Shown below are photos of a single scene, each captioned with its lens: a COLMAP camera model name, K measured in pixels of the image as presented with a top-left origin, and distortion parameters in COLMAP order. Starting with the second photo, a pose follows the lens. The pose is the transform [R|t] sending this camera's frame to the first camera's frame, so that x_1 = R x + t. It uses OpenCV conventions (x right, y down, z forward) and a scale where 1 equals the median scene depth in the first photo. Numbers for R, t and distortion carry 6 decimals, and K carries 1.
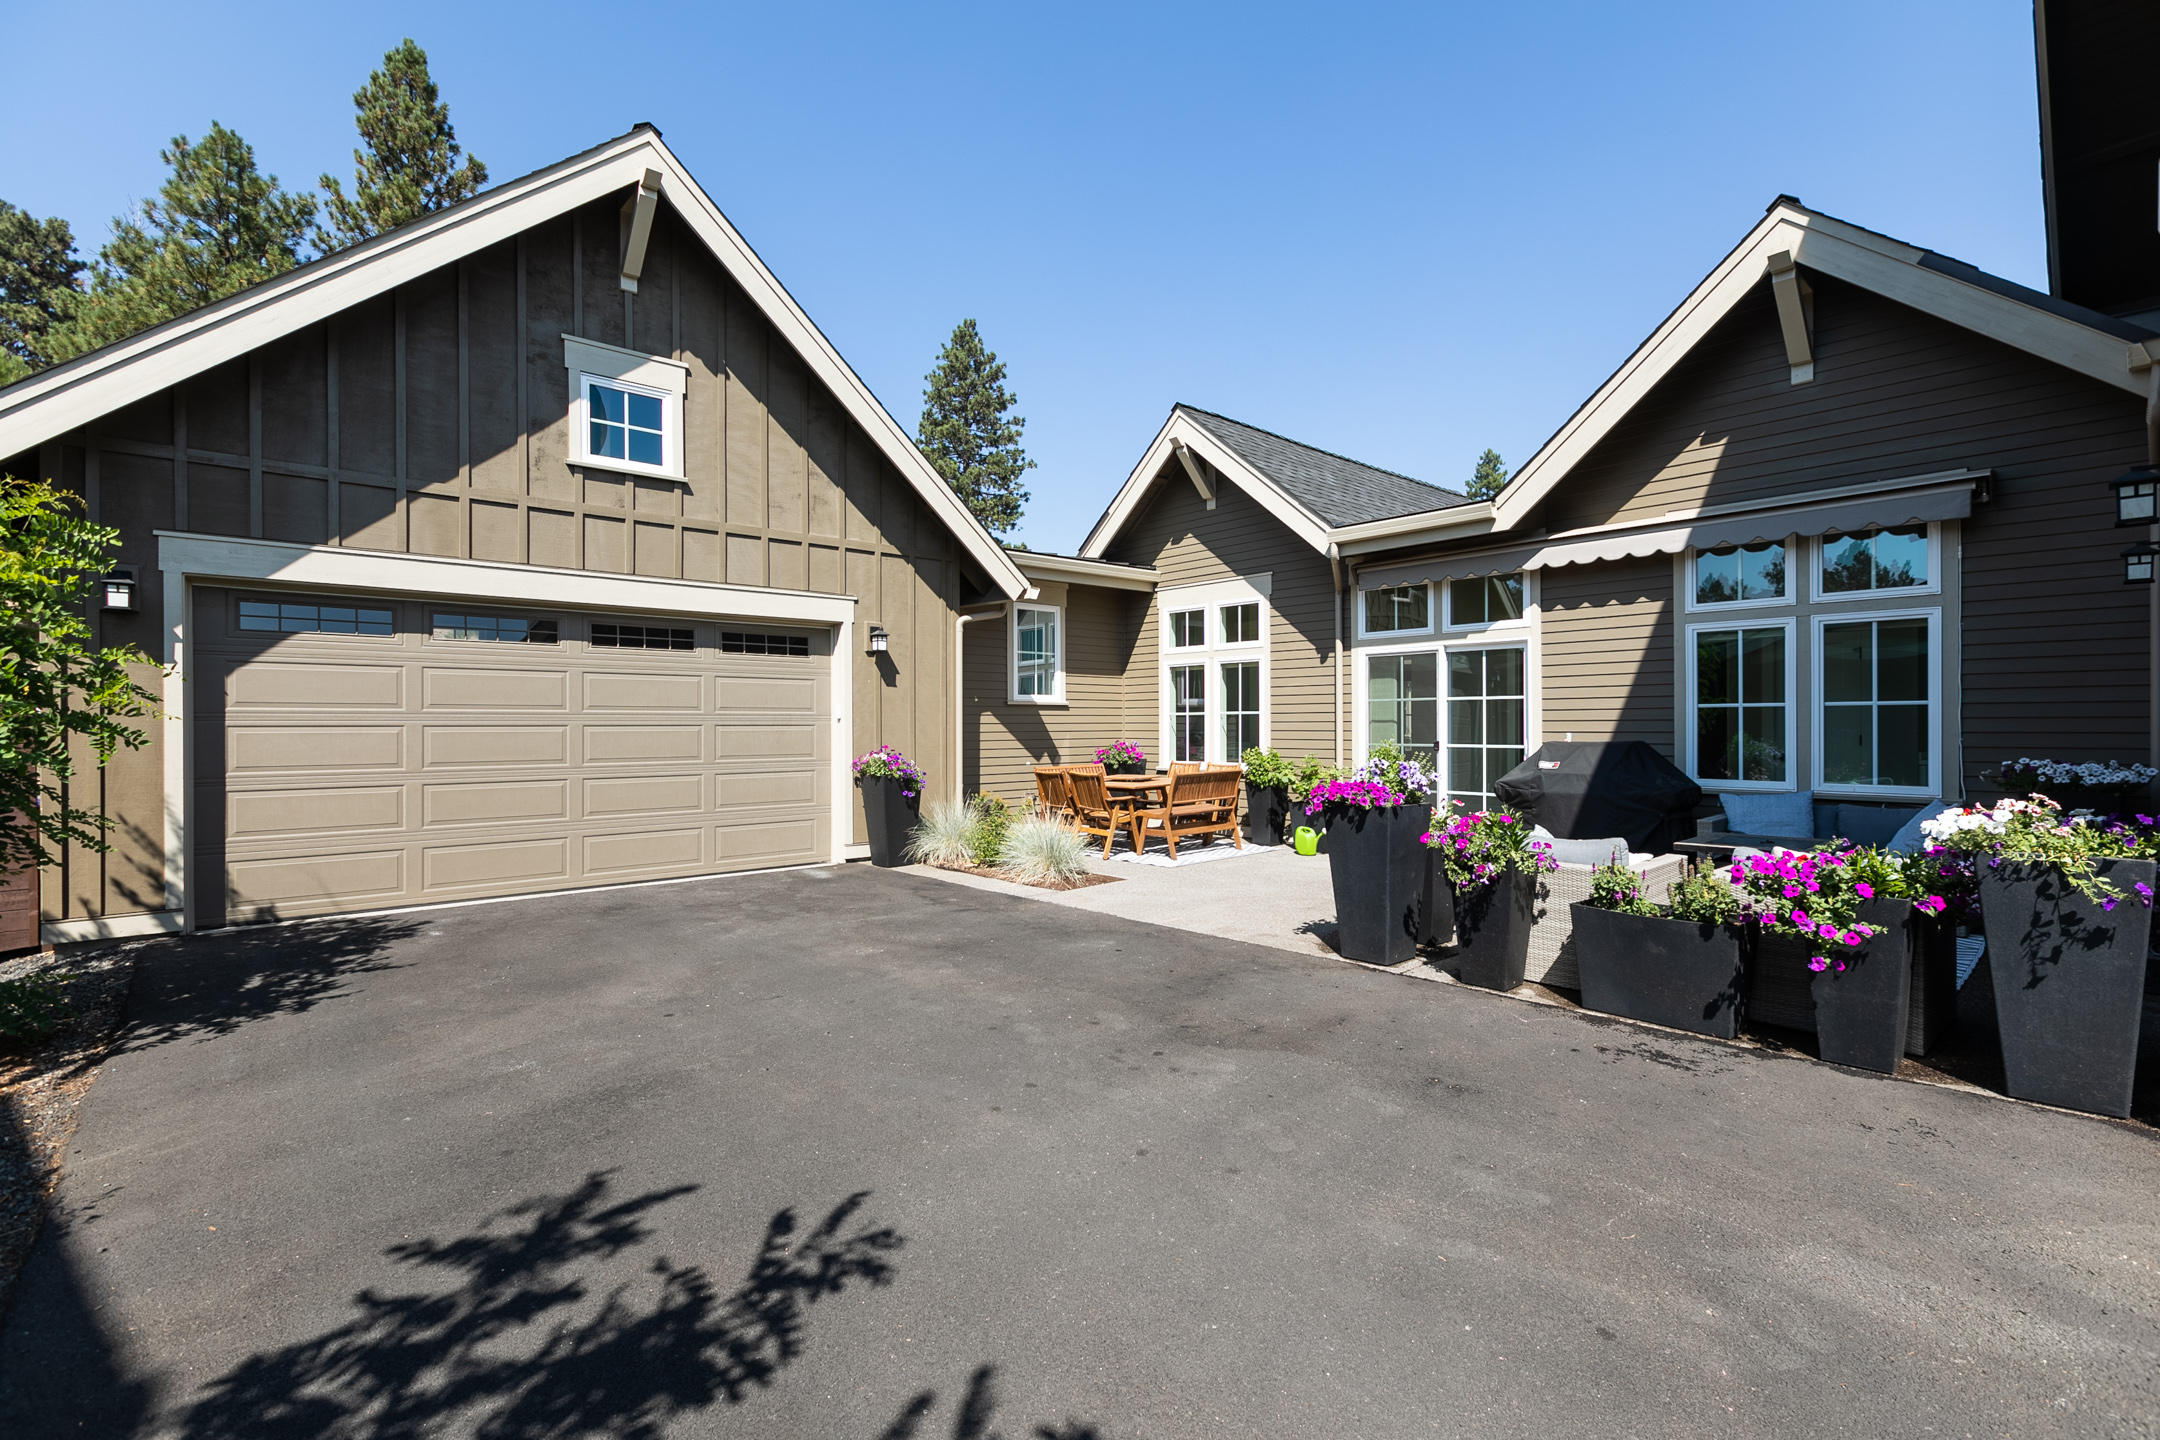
lens RADIAL K [[966.8, 0, 1086.5], [0, 966.8, 722.3], [0, 0, 1]] dist [0.002338, -0.000750]
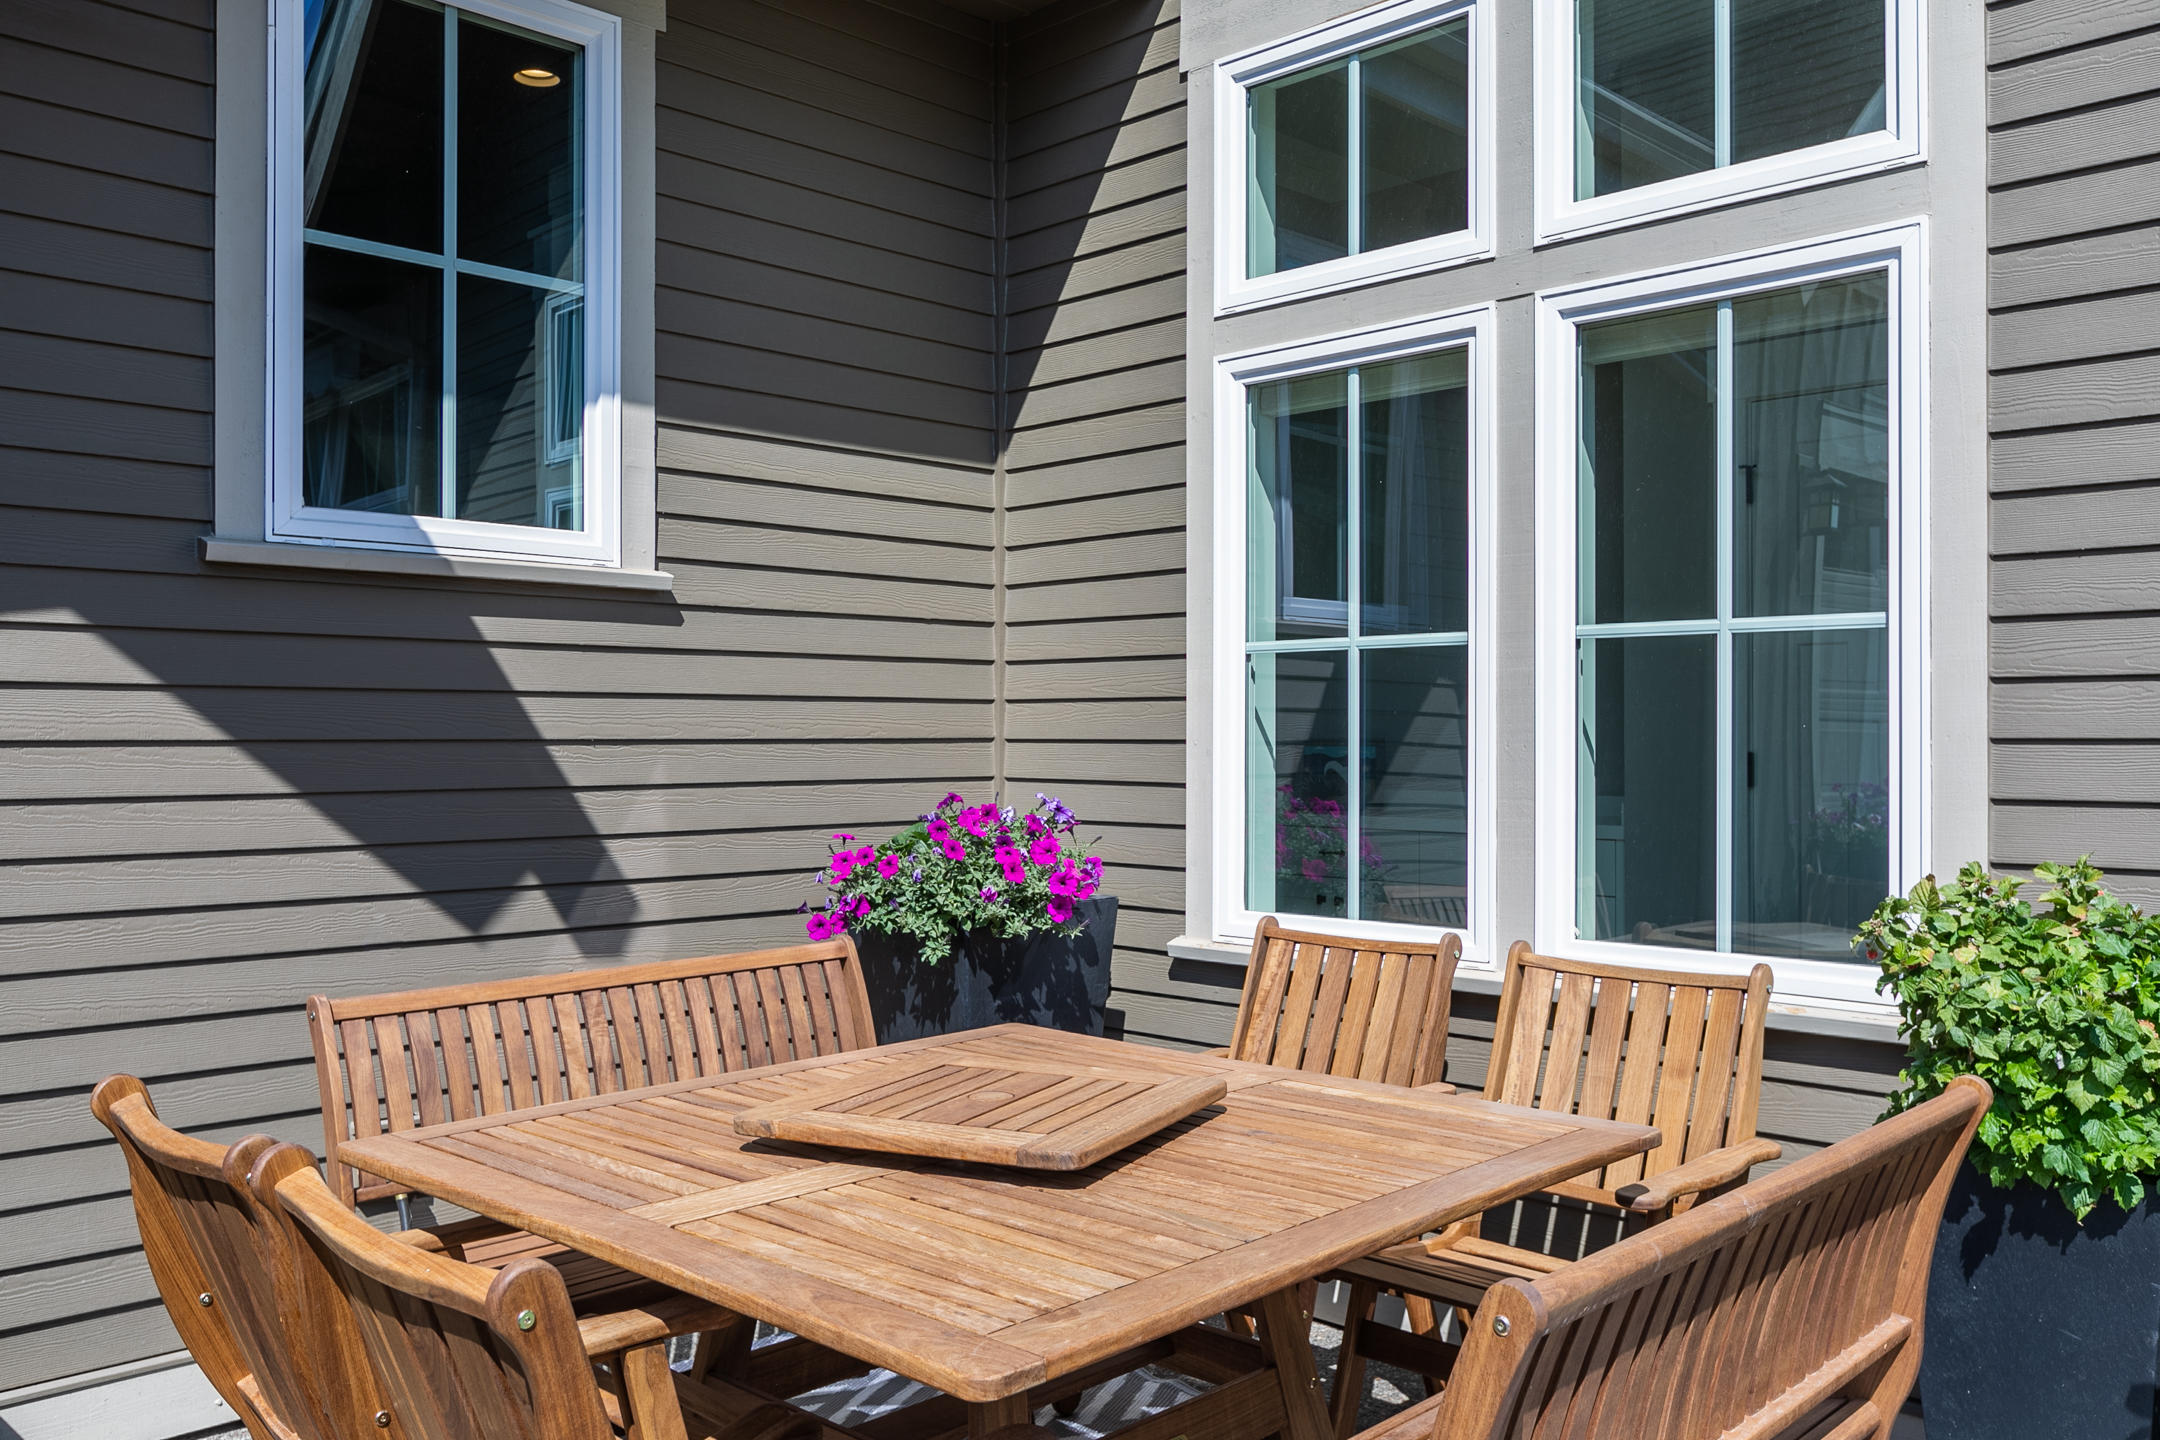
lens RADIAL K [[1764.0, 0, 1076.3], [0, 1764.0, 721.8], [0, 0, 1]] dist [0.000727, 0.000002]
pose [[0.998732, 0.001262, 0.050329, 0.038433], [-0.001024, 0.999988, -0.004759, 0.007185], [-0.050335, 0.004702, 0.998721, 0.686600]]
